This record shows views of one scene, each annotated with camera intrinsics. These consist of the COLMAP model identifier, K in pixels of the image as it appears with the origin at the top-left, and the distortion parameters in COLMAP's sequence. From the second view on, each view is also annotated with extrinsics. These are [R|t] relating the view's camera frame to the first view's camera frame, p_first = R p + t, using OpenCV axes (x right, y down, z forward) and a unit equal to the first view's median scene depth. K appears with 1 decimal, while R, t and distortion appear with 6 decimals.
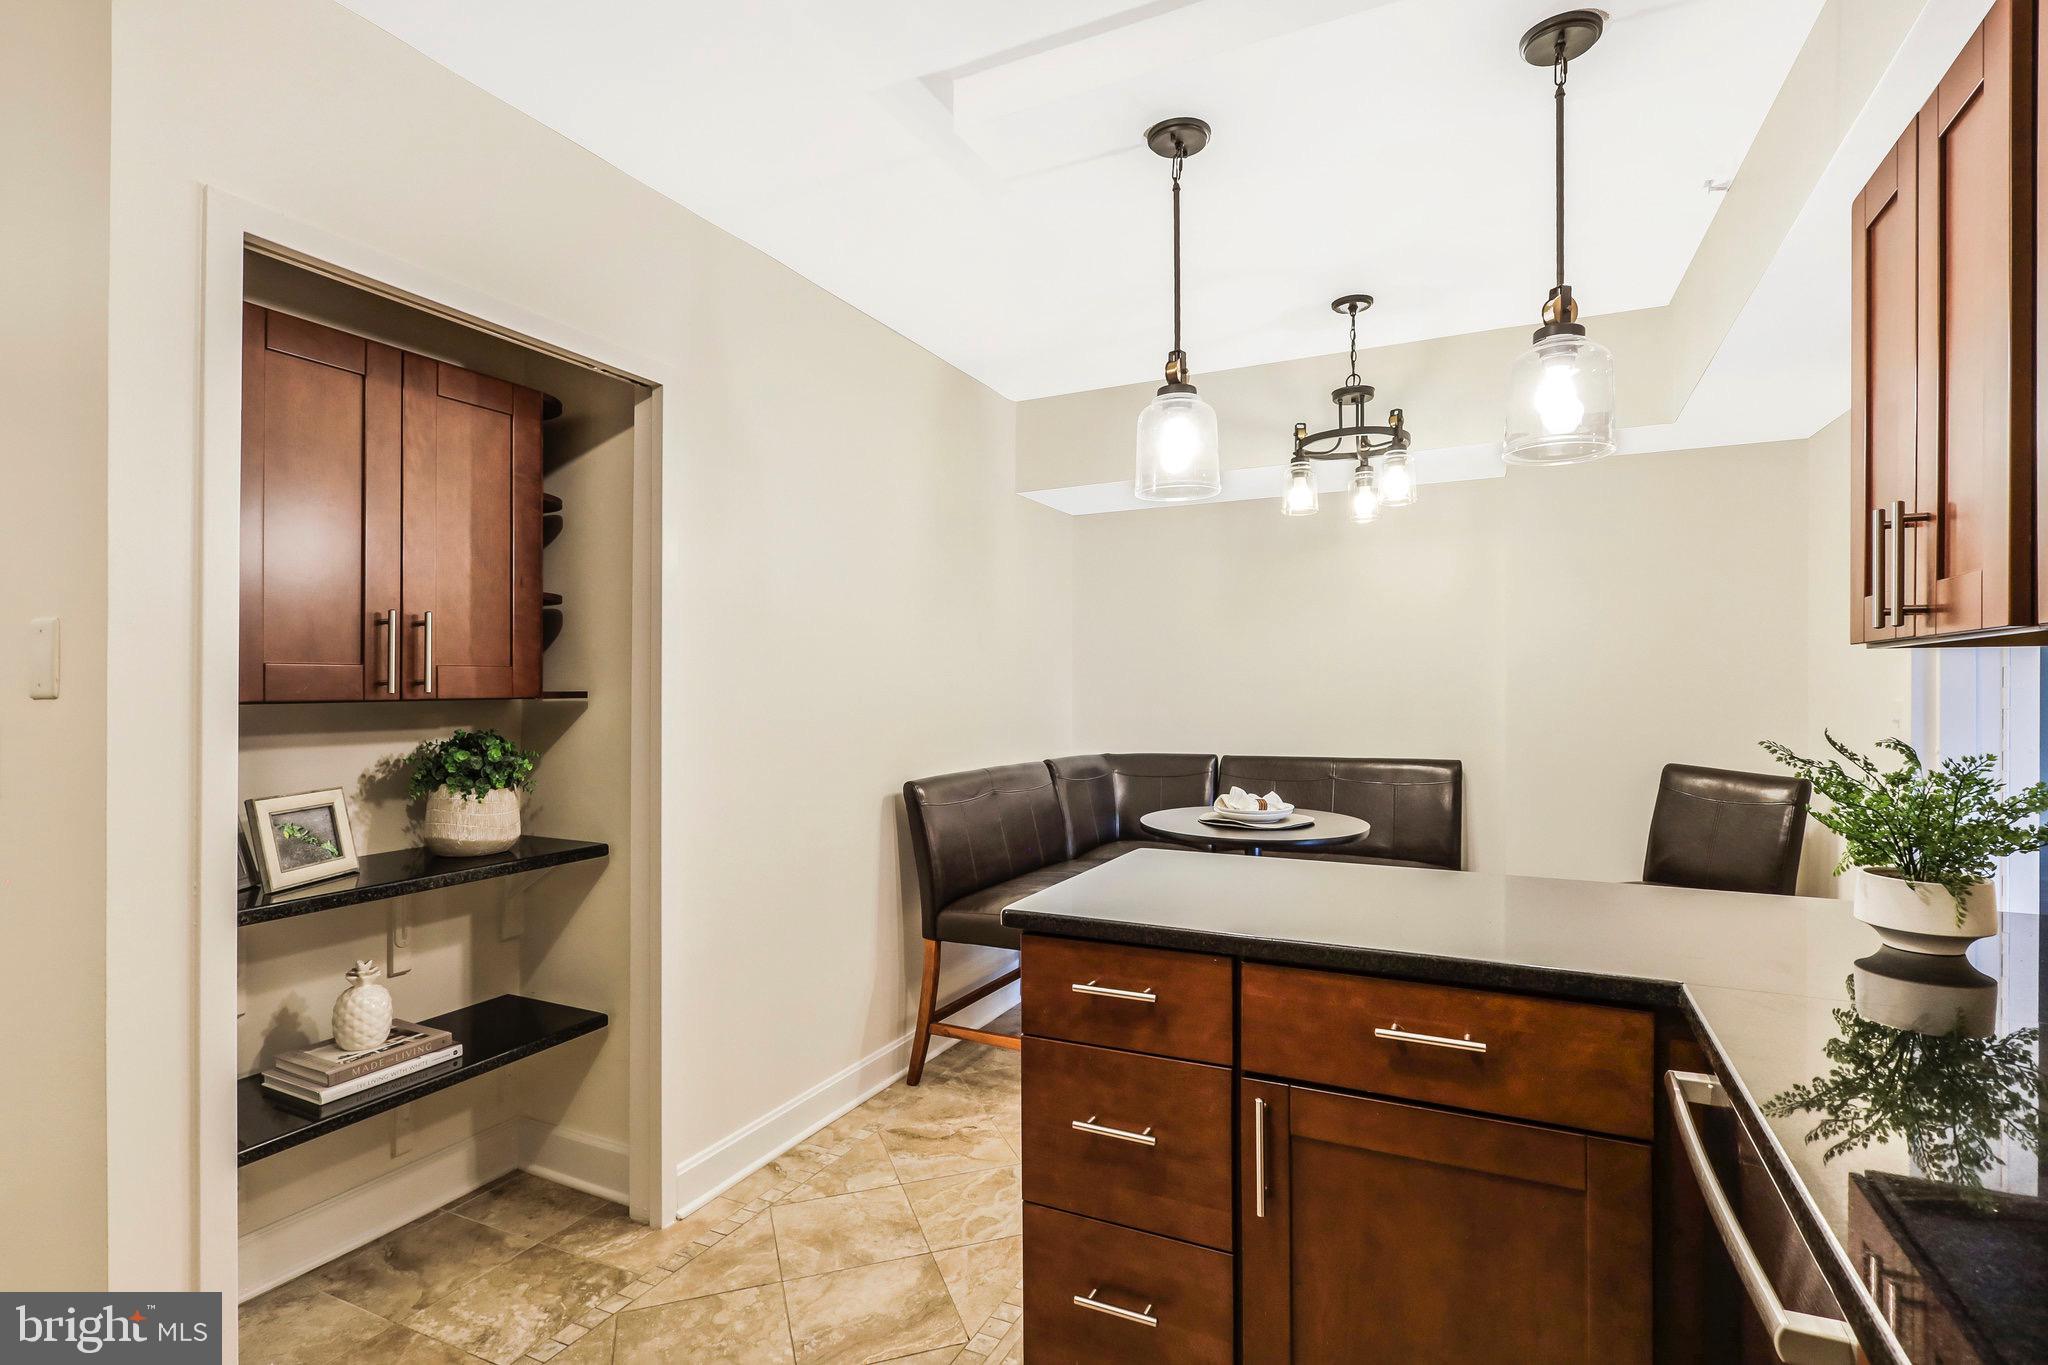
lens RADIAL K [[980.6, 0, 1028.0], [0, 980.6, 685.5], [0, 0, 1]] dist [-0.002177, 0.001810]
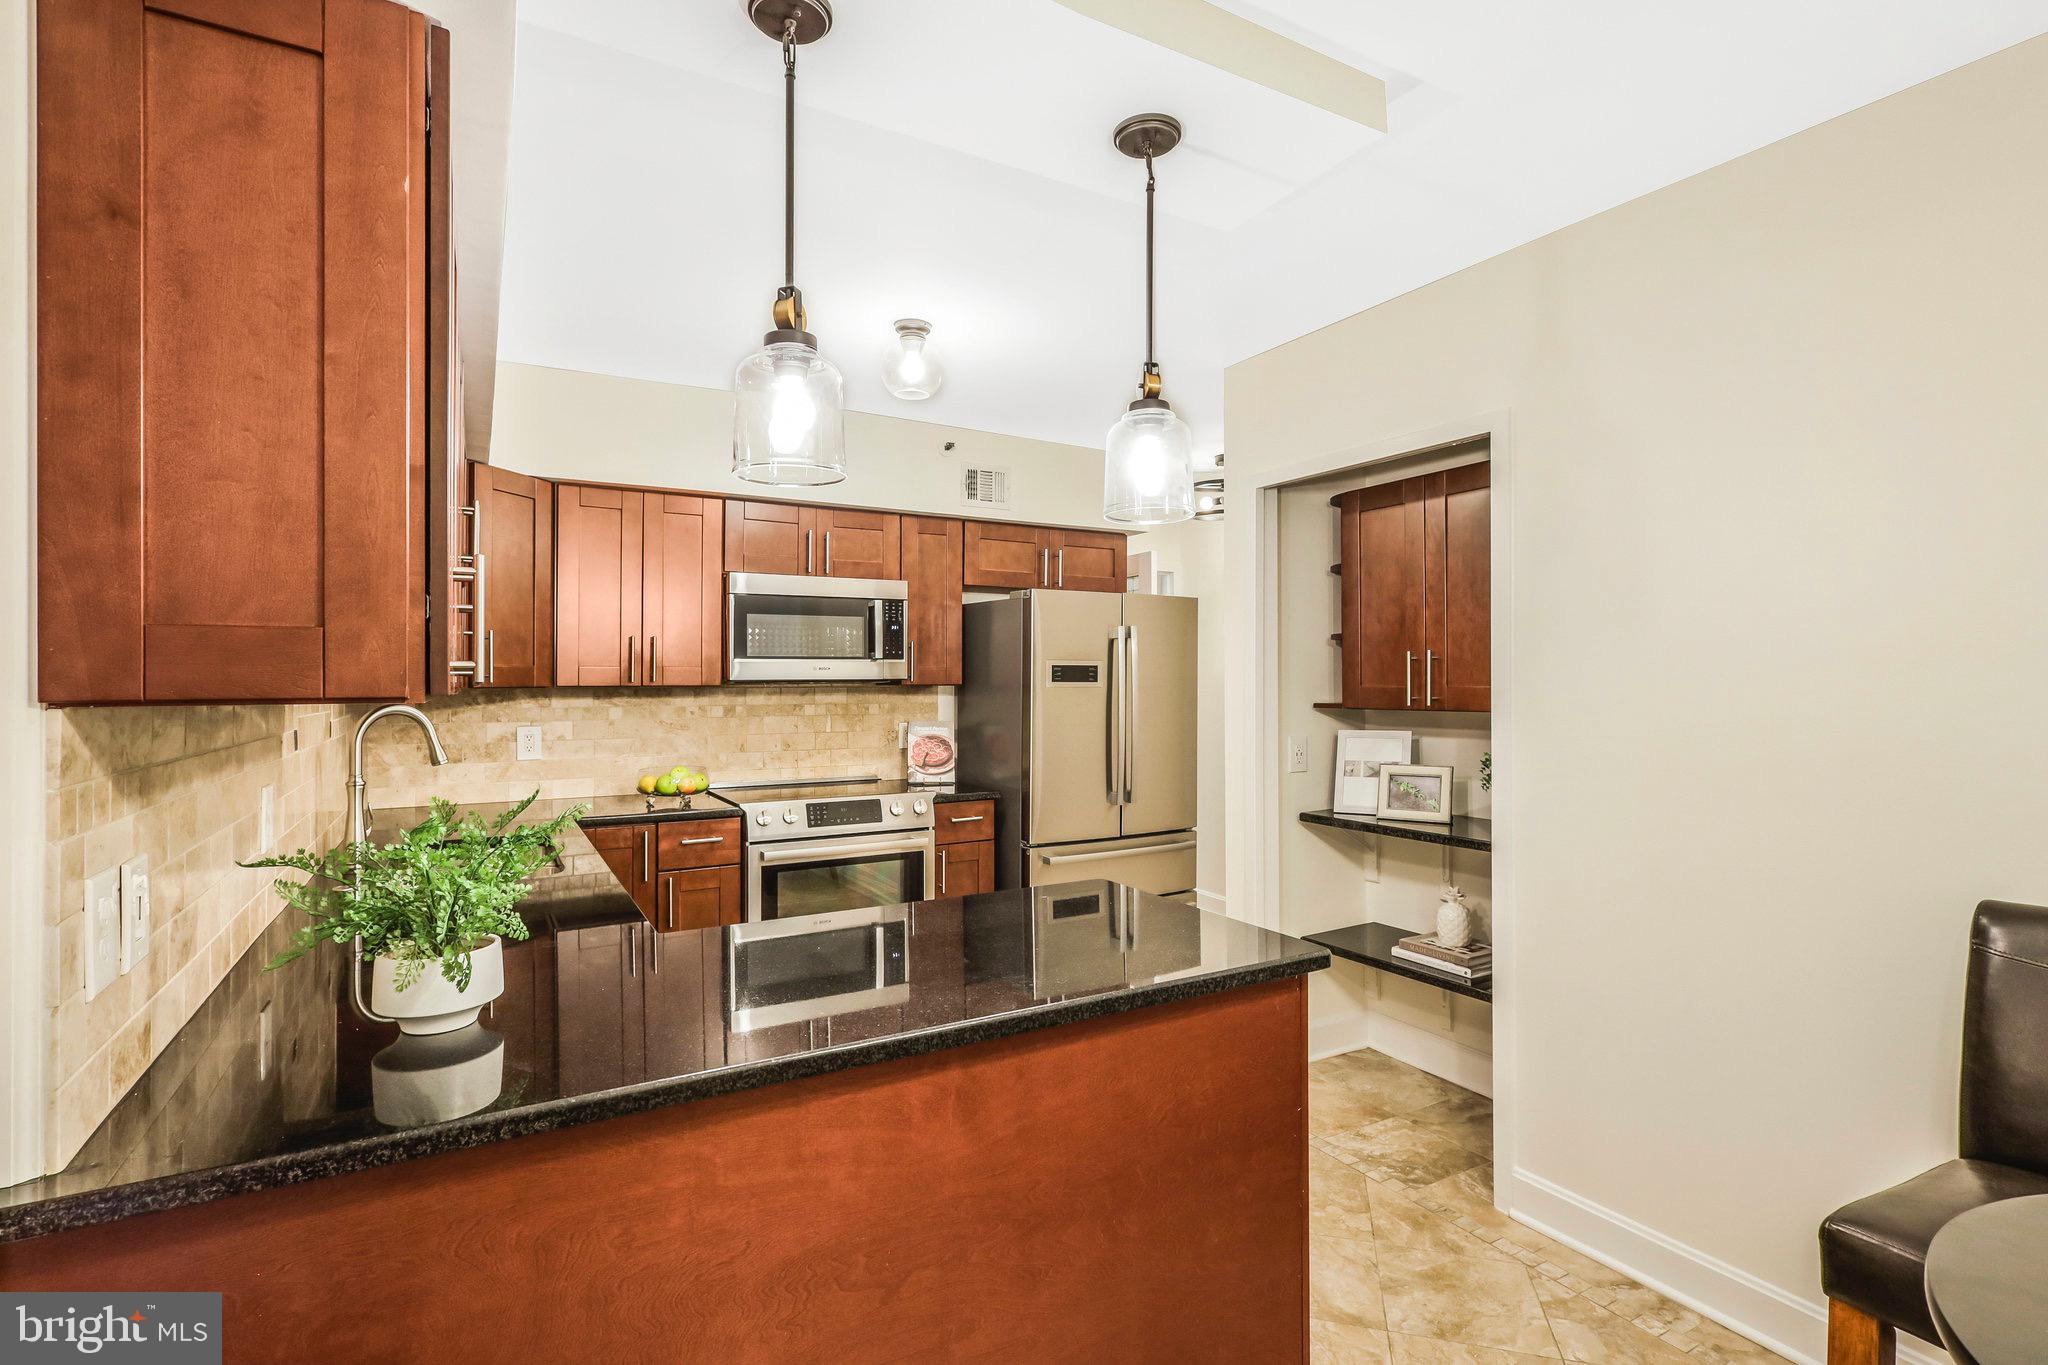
lens RADIAL K [[980.6, 0, 1023.1], [0, 980.6, 677.6], [0, 0, 1]] dist [-0.002177, 0.001810]
pose [[-0.566598, 0.000580, -0.823994, 0.855536], [0.006773, 0.999969, -0.003953, -0.026339], [0.823967, -0.007821, -0.566584, 1.263631]]
